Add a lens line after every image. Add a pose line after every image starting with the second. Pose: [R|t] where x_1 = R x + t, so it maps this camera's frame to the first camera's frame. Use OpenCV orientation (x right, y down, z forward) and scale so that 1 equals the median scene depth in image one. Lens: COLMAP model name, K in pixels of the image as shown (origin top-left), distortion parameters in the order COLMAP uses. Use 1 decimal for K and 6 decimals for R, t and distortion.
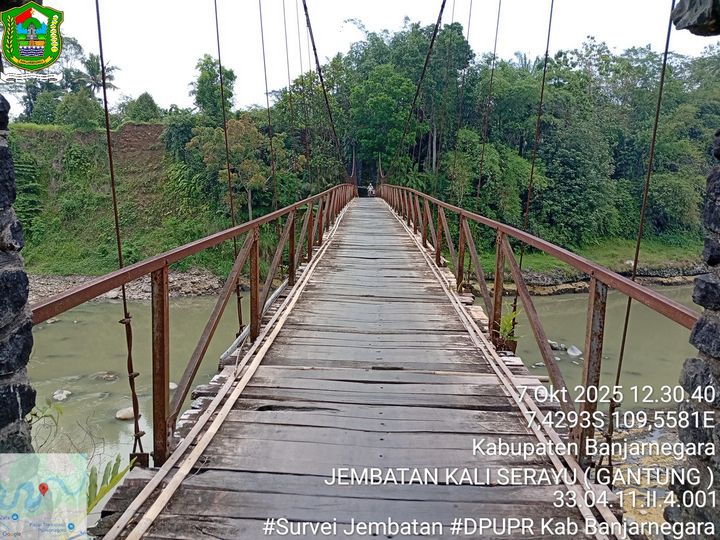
lens RADIAL K [[560.1, 0, 360.6], [0, 560.1, 269.4], [0, 0, 1]] dist [-0.017411, -0.019300]
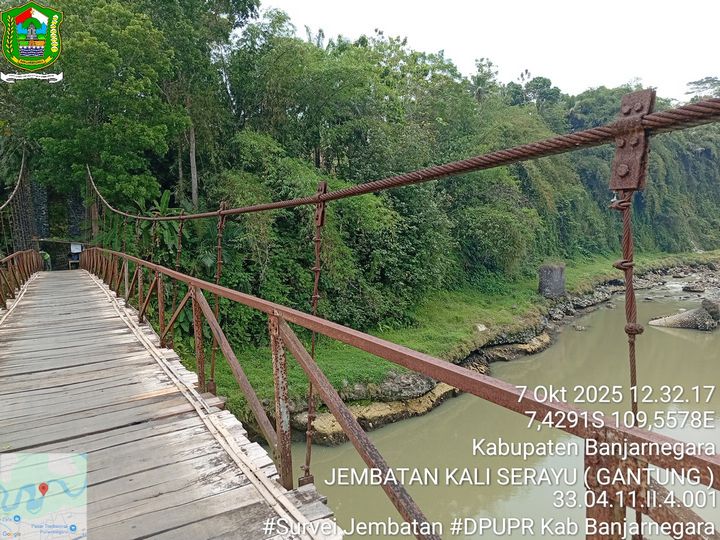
lens RADIAL K [[560.1, 0, 360.6], [0, 560.1, 266.3], [0, 0, 1]] dist [-0.017411, -0.019300]
pose [[0.873609, -0.067013, 0.481992, 0.004783], [0.107751, 0.992525, -0.057305, -0.073473], [-0.474549, 0.101997, 0.874300, 0.480074]]
